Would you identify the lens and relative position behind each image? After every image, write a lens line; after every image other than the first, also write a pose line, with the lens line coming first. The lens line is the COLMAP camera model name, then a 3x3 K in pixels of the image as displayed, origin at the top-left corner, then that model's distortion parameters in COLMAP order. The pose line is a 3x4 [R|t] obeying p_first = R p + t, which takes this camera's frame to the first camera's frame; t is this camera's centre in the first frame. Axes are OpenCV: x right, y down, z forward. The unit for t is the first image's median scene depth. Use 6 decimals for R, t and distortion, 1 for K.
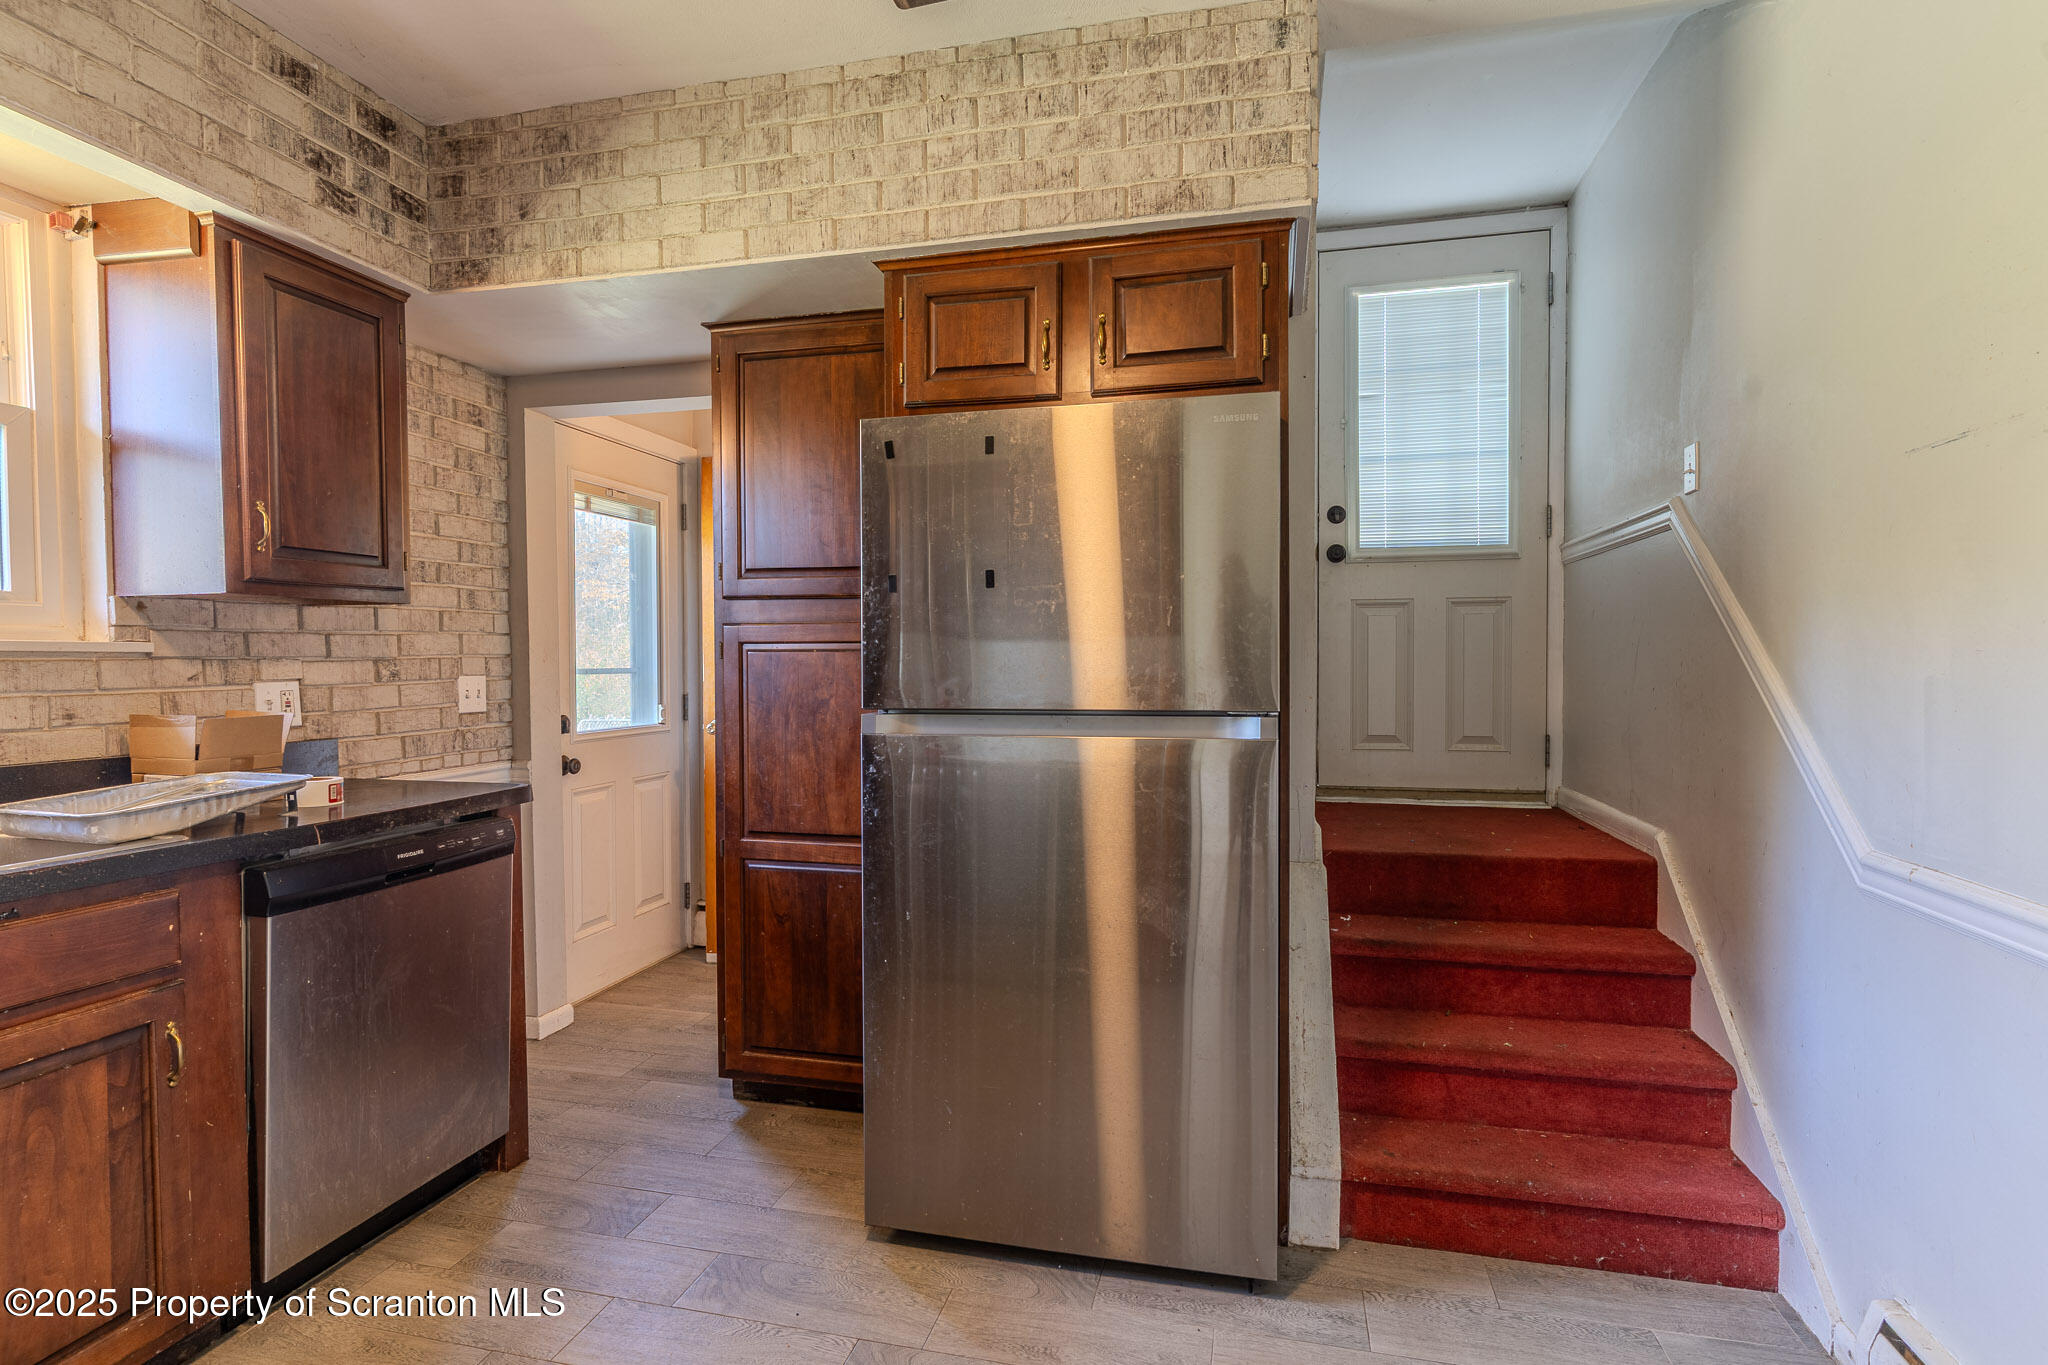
lens RADIAL K [[1006.9, 0, 1024.0], [0, 1006.9, 682.5], [0, 0, 1]] dist [-0.001577, 0.000540]
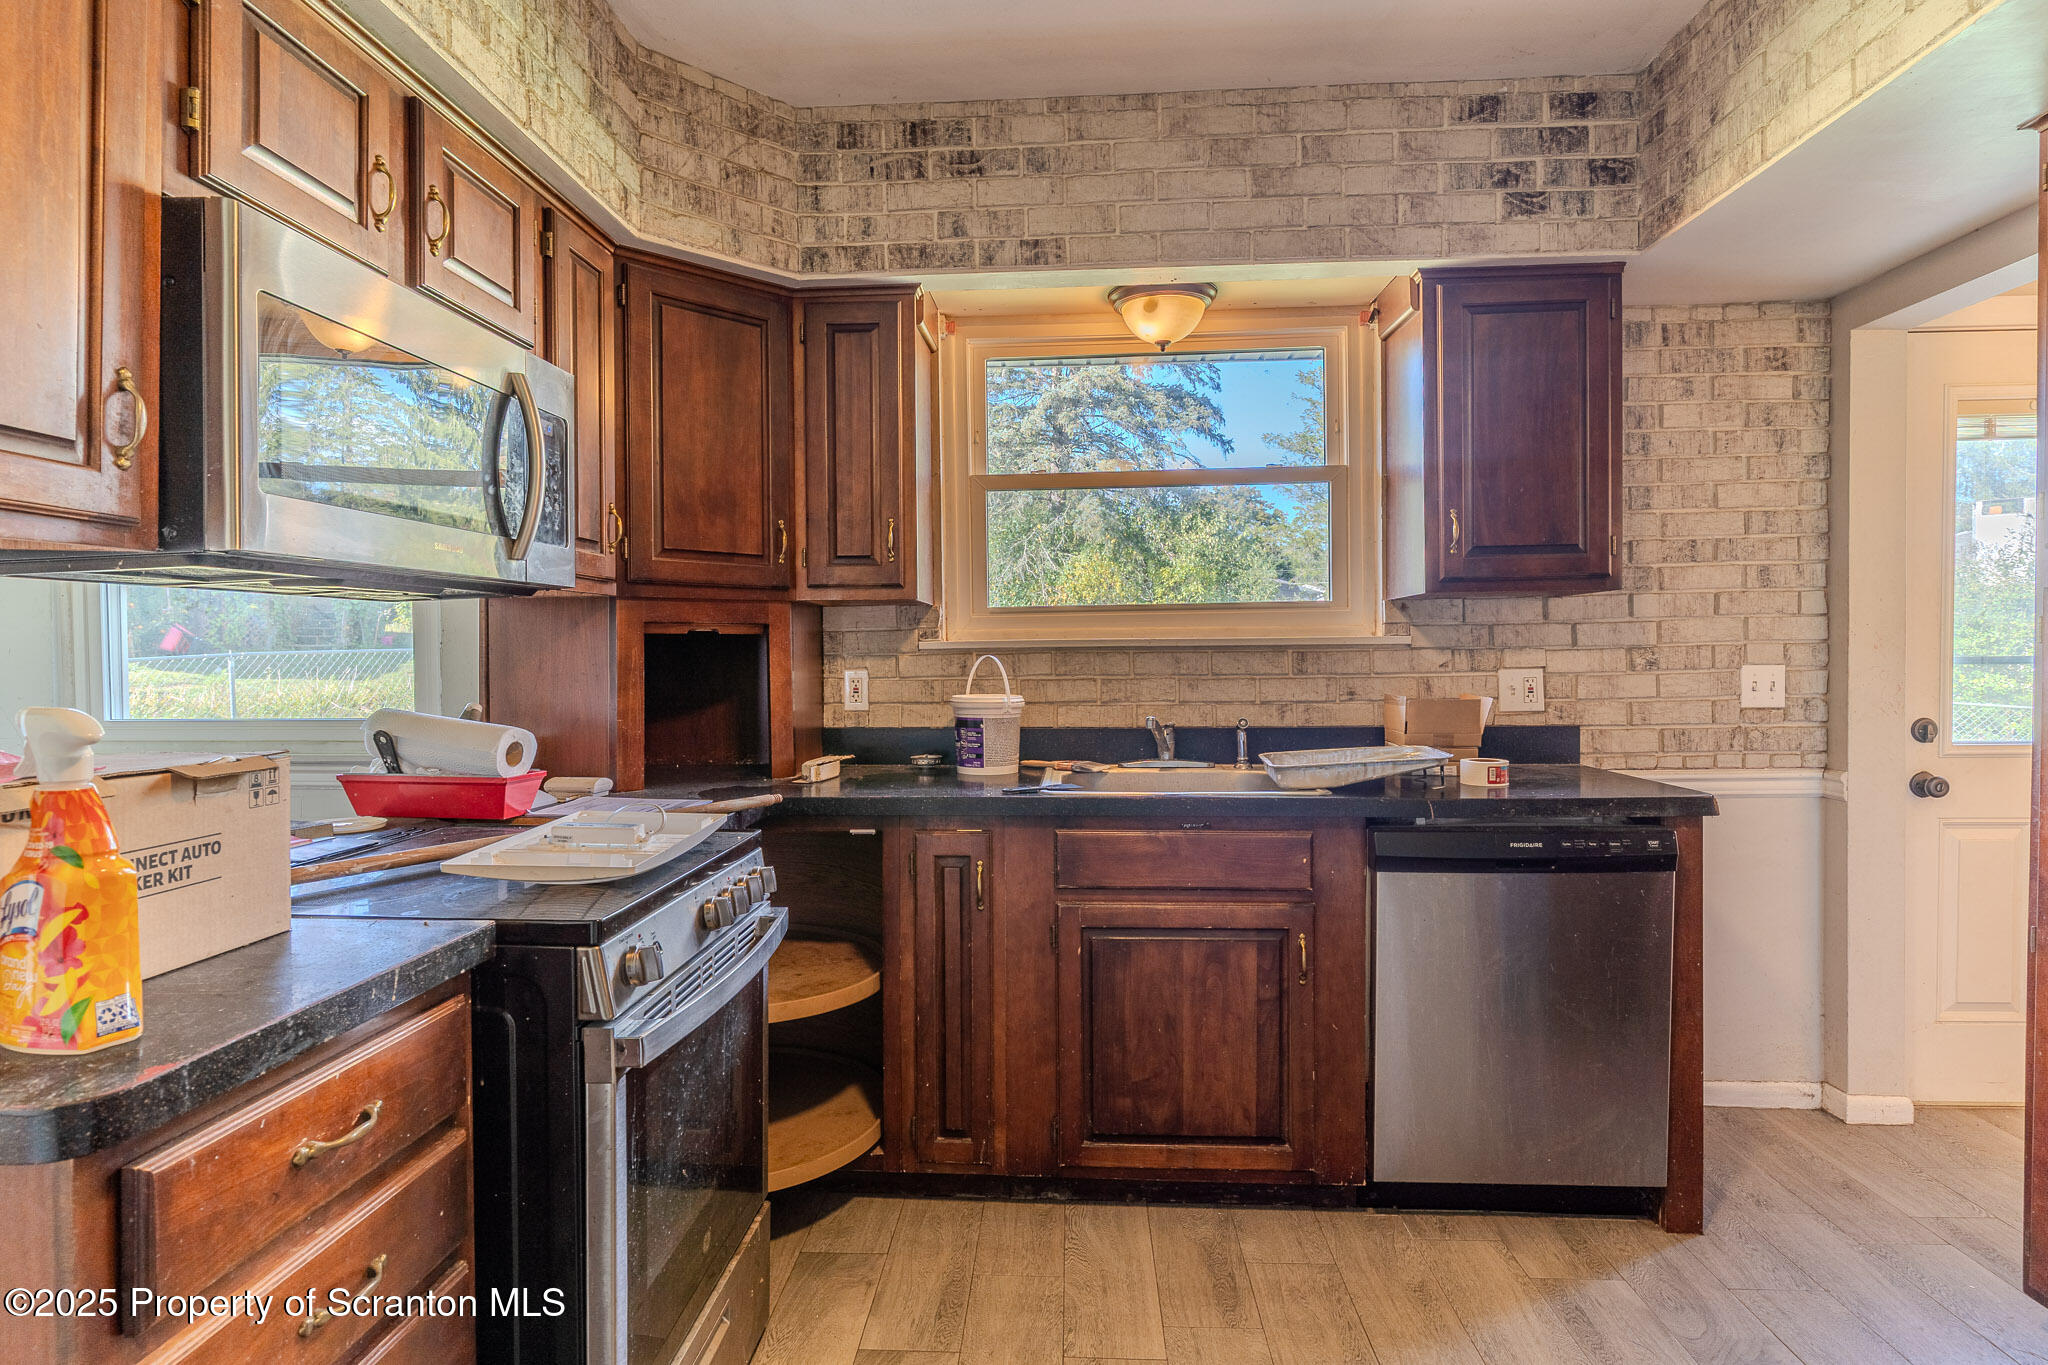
lens RADIAL K [[1003.9, 0, 1020.7], [0, 1003.9, 676.0], [0, 0, 1]] dist [0.002792, 0.000490]
pose [[0.183955, 0.021022, -0.982710, 0.230545], [-0.012304, 0.999742, 0.019083, -0.007588], [0.982858, 0.008581, 0.184166, 0.277932]]
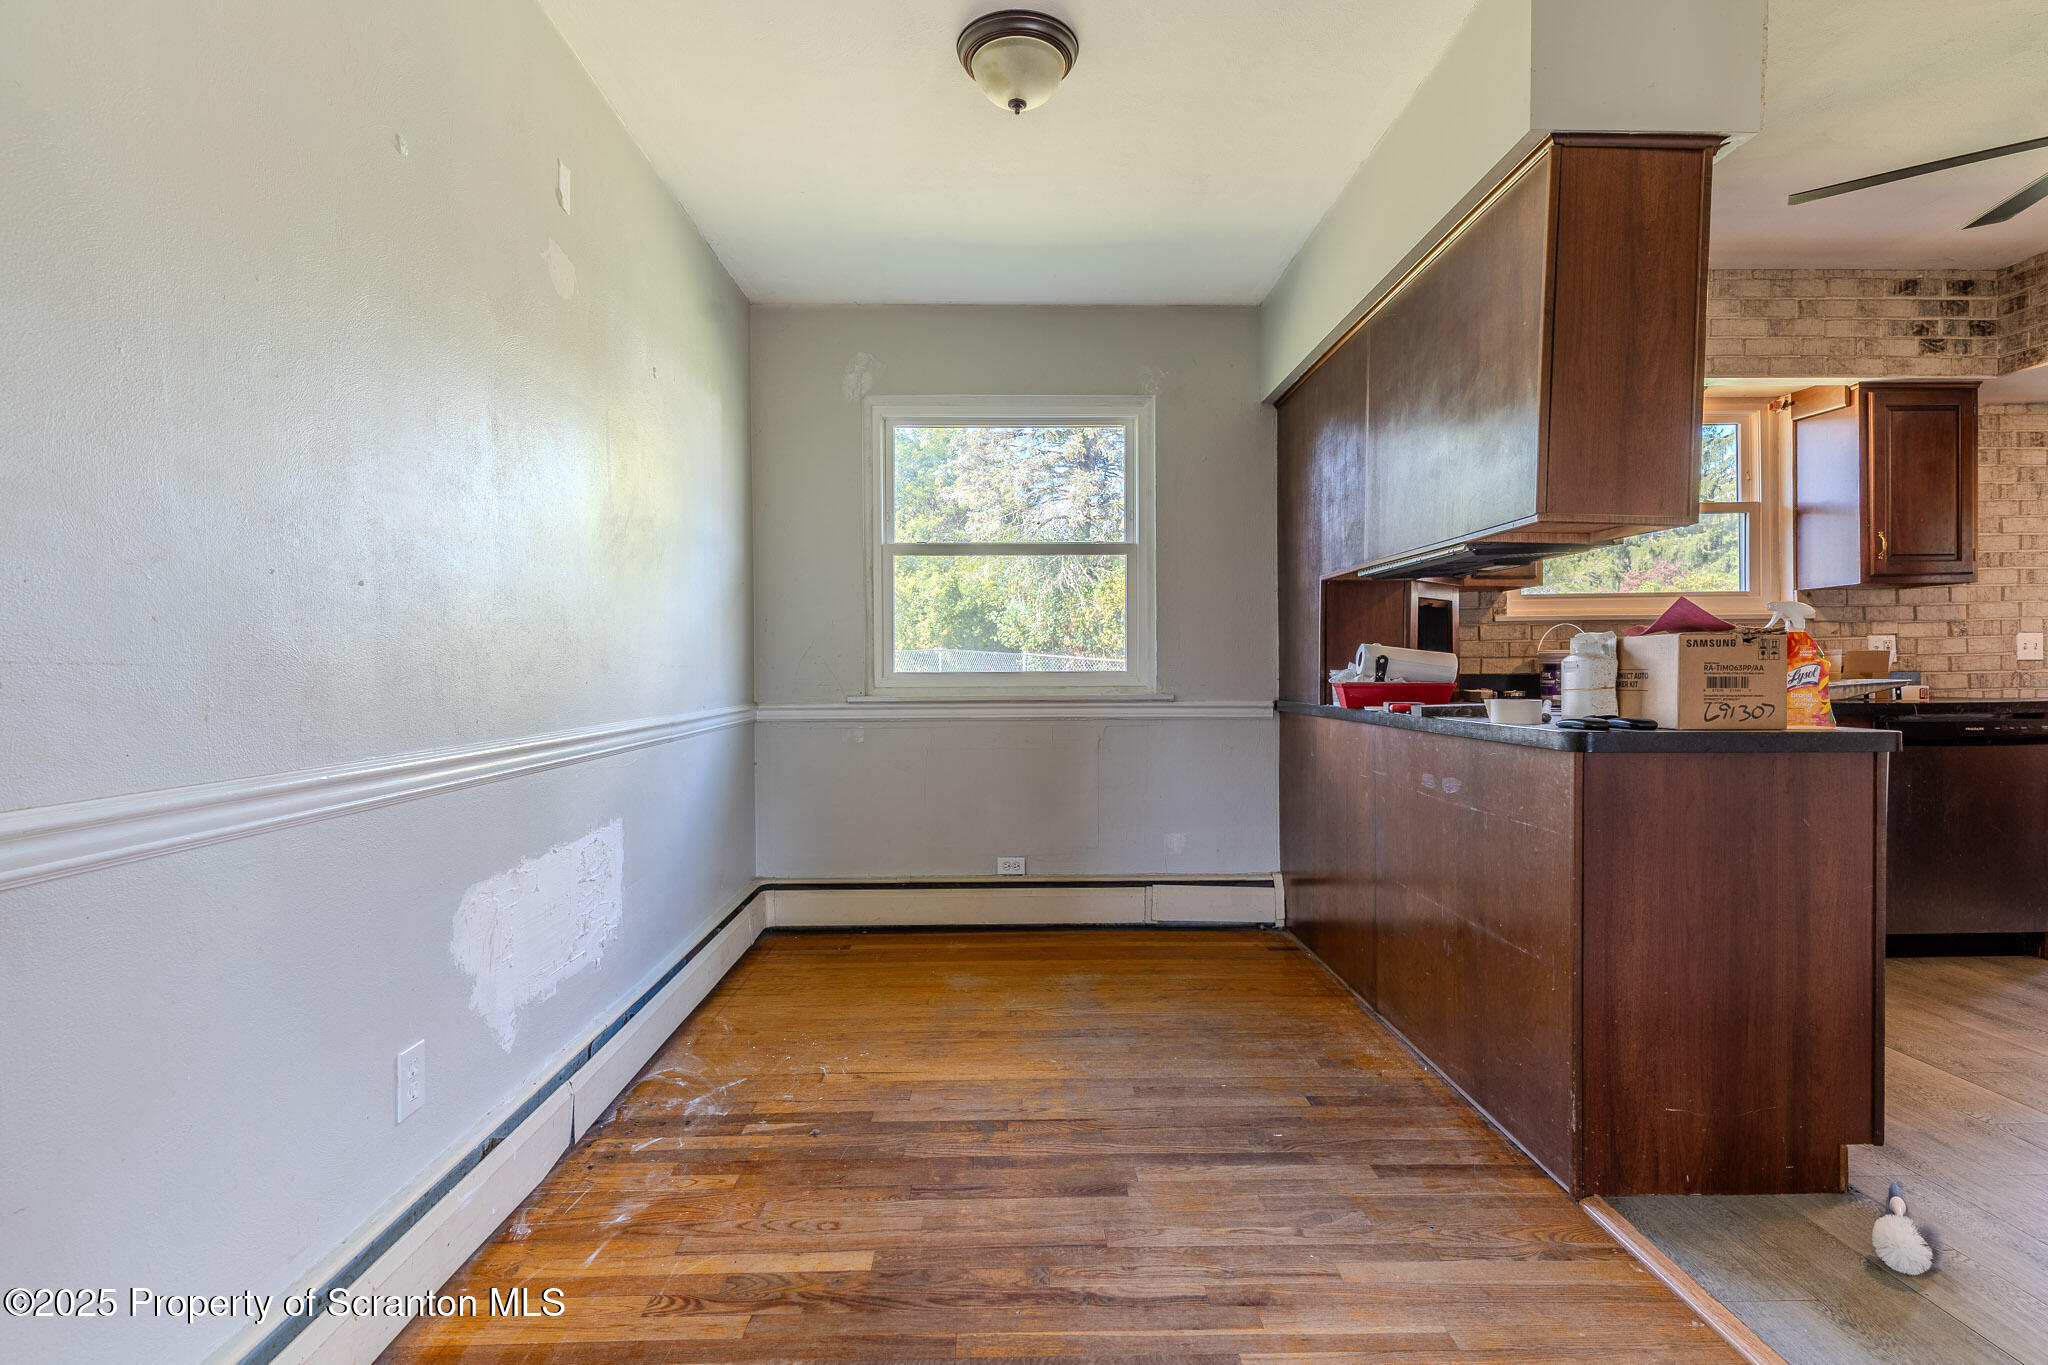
lens RADIAL K [[989.0, 0, 1024.0], [0, 989.0, 682.5], [0, 0, 1]] dist [0.004142, -0.000843]
pose [[0.258435, 0.013490, -0.965934, 0.503948], [-0.013451, 0.999856, 0.010365, 0.082961], [0.965935, 0.010314, 0.258579, -0.837584]]
